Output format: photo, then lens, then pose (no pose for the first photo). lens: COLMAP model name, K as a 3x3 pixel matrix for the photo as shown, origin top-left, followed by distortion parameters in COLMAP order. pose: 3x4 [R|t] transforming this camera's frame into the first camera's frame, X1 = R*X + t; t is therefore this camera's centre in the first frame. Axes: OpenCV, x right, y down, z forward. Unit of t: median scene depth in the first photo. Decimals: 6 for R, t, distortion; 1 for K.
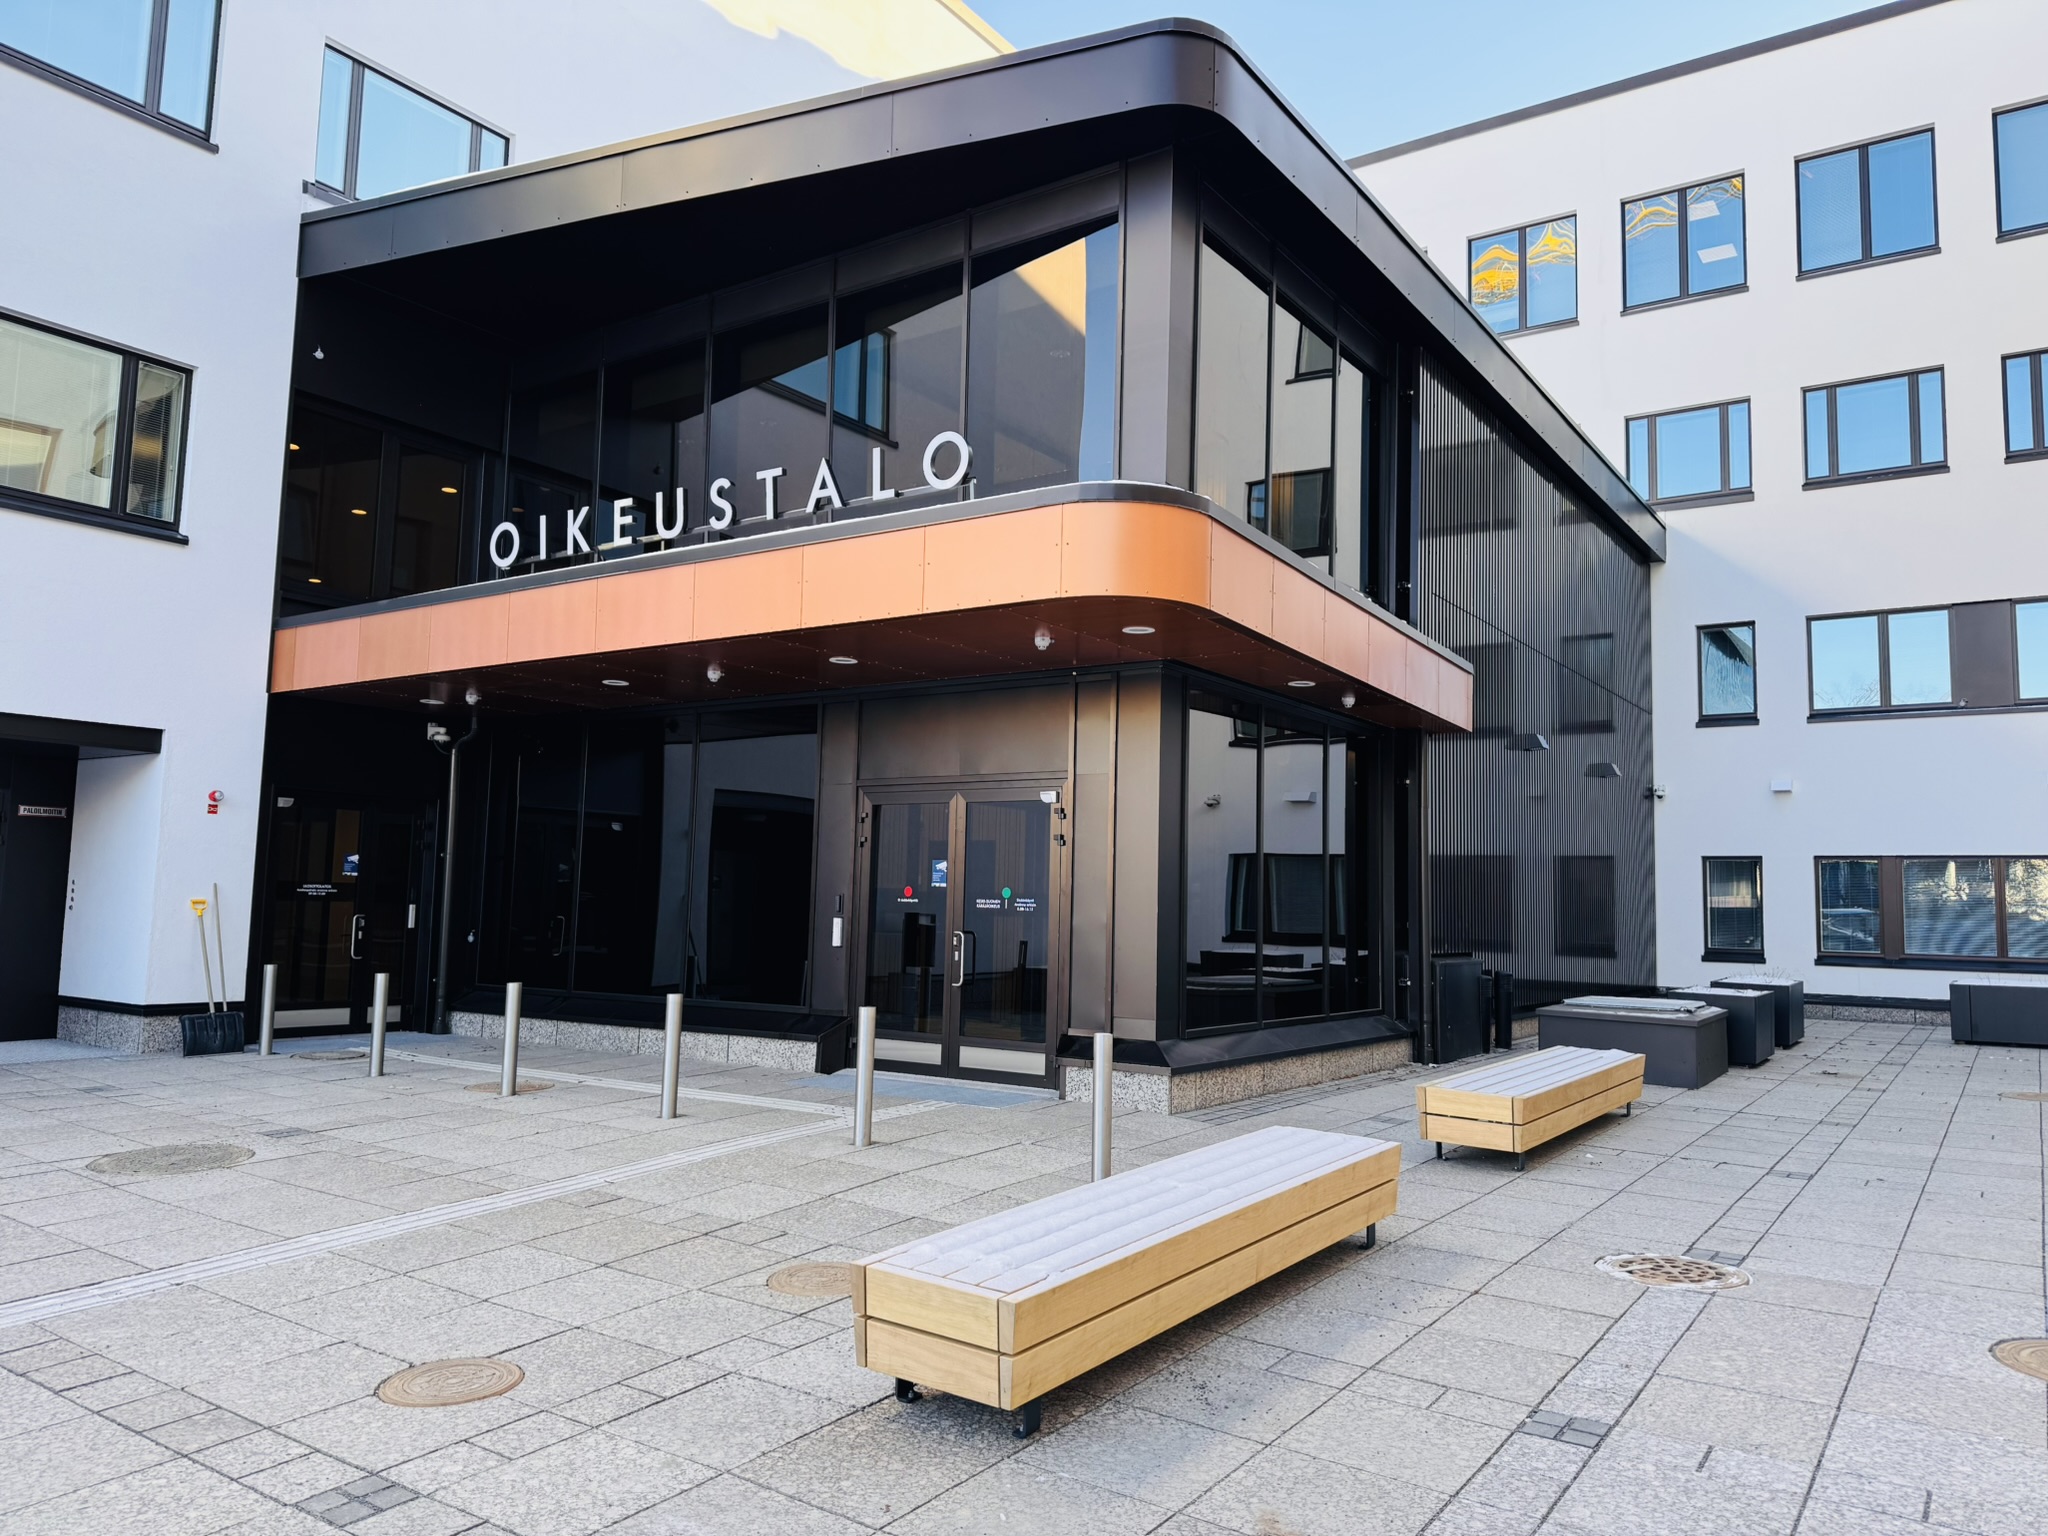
lens RADIAL K [[1444.2, 0, 1024.0], [0, 1444.2, 768.0], [0, 0, 1]] dist [0.037488, -0.045071]
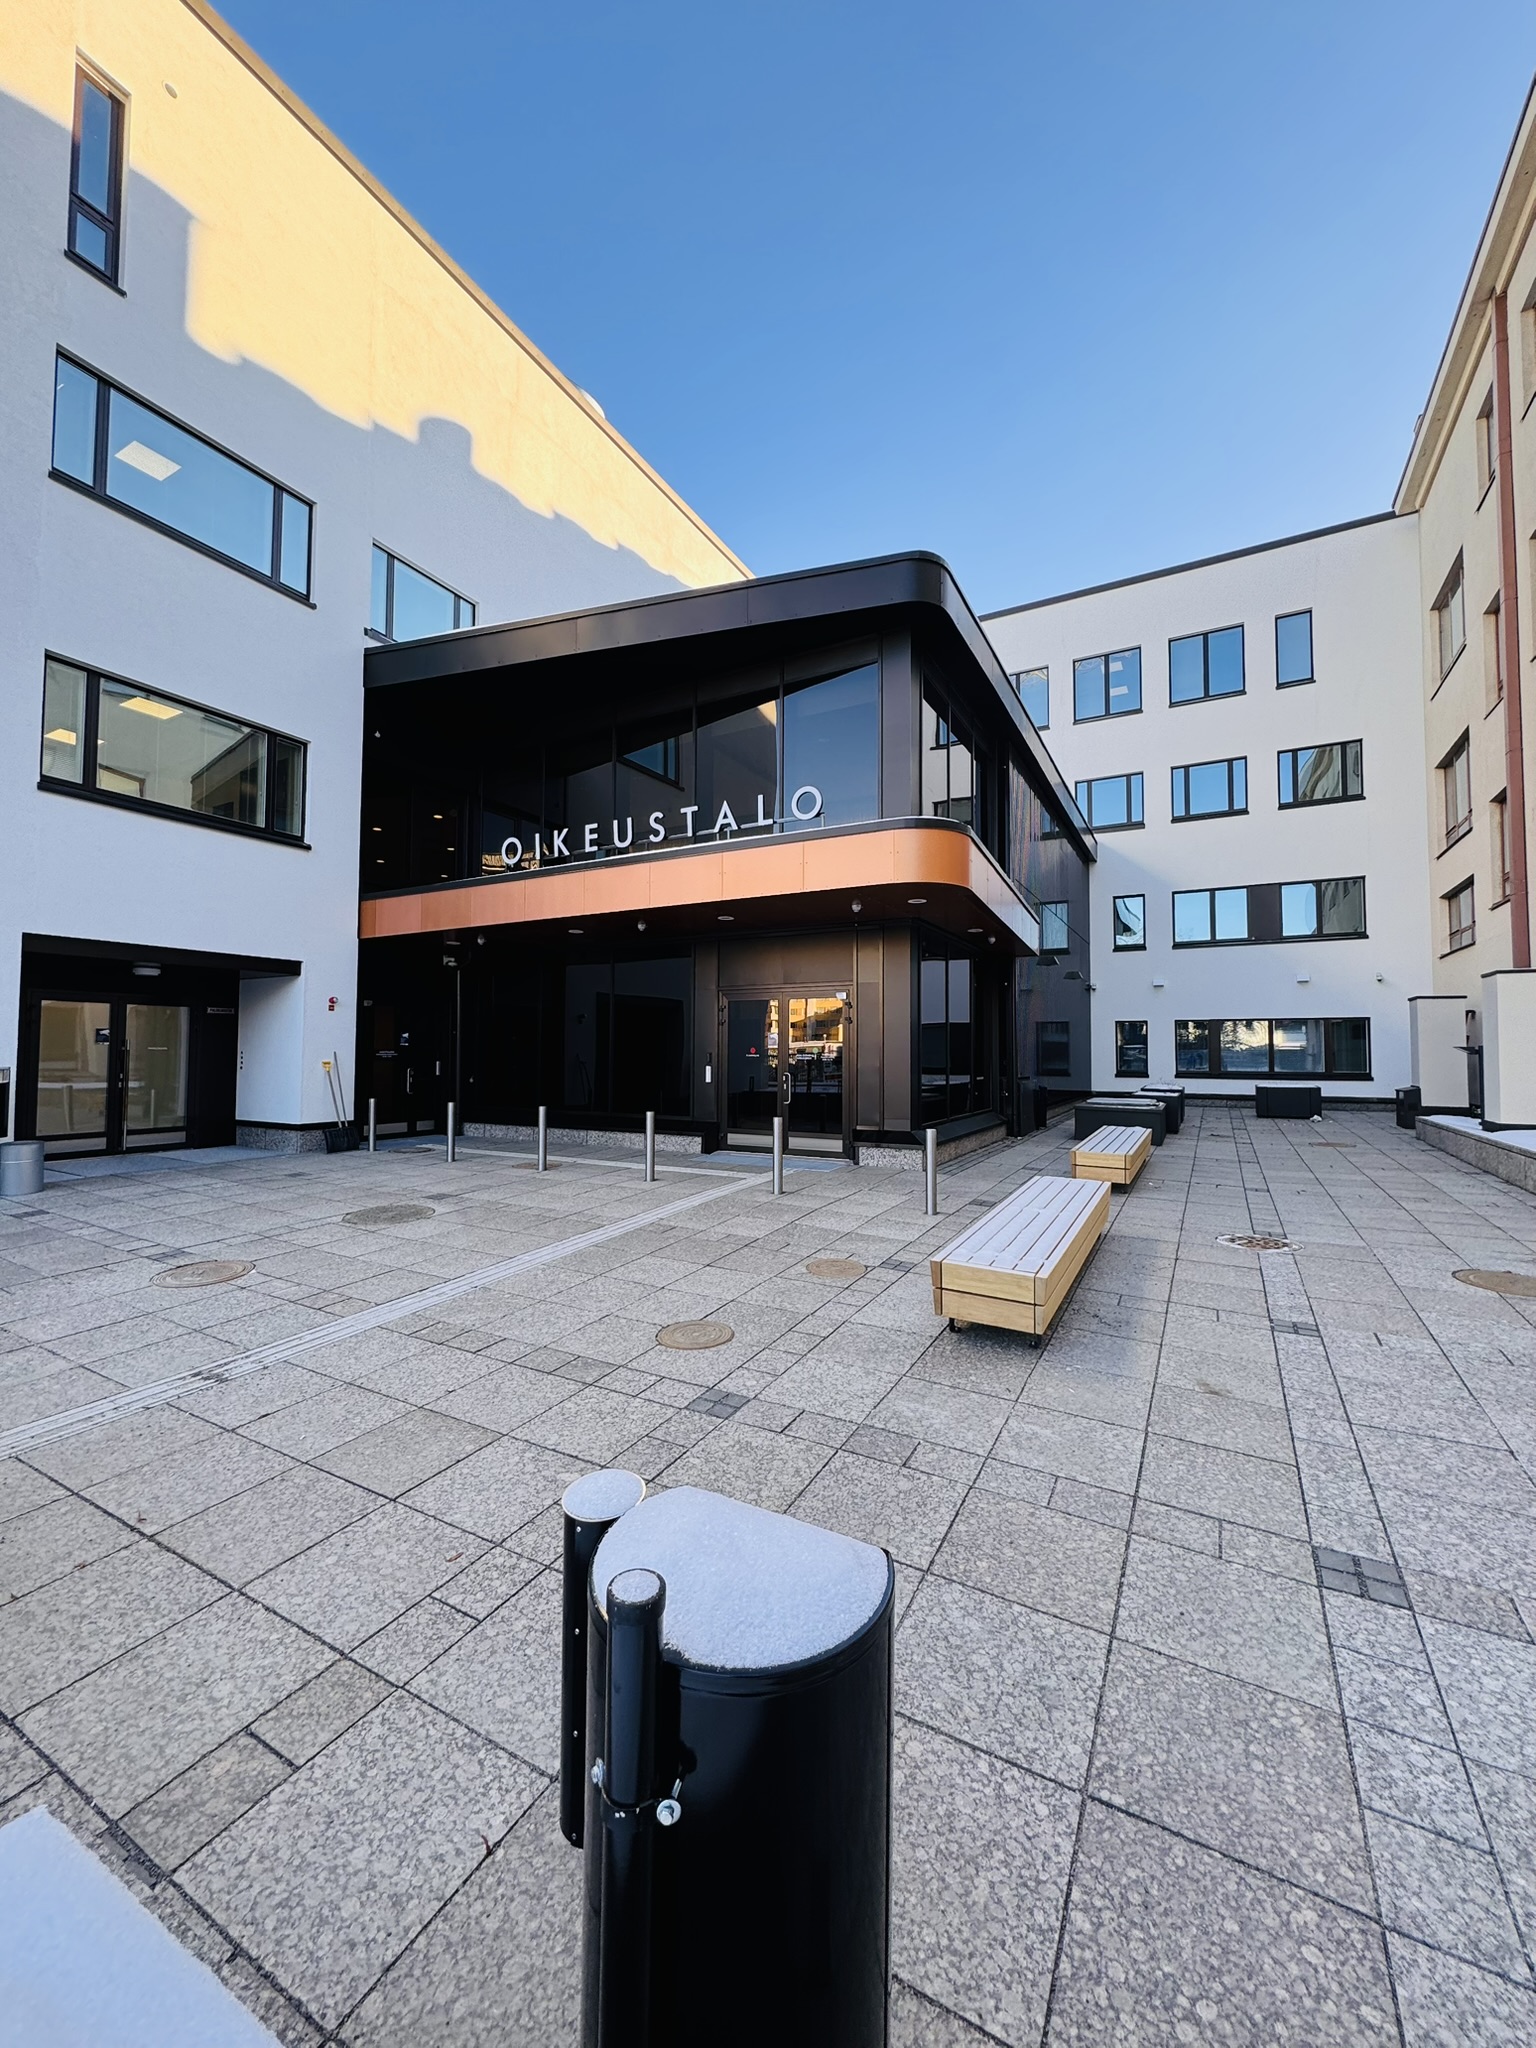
lens RADIAL K [[814.5, 0, 768.0], [0, 814.5, 1024.0], [0, 0, 1]] dist [-0.004054, 0.000146]
pose [[0.995201, -0.015530, 0.096616, -0.154220], [0.009796, 0.998177, 0.059547, -0.004914], [-0.097365, -0.058315, 0.993539, 0.012199]]
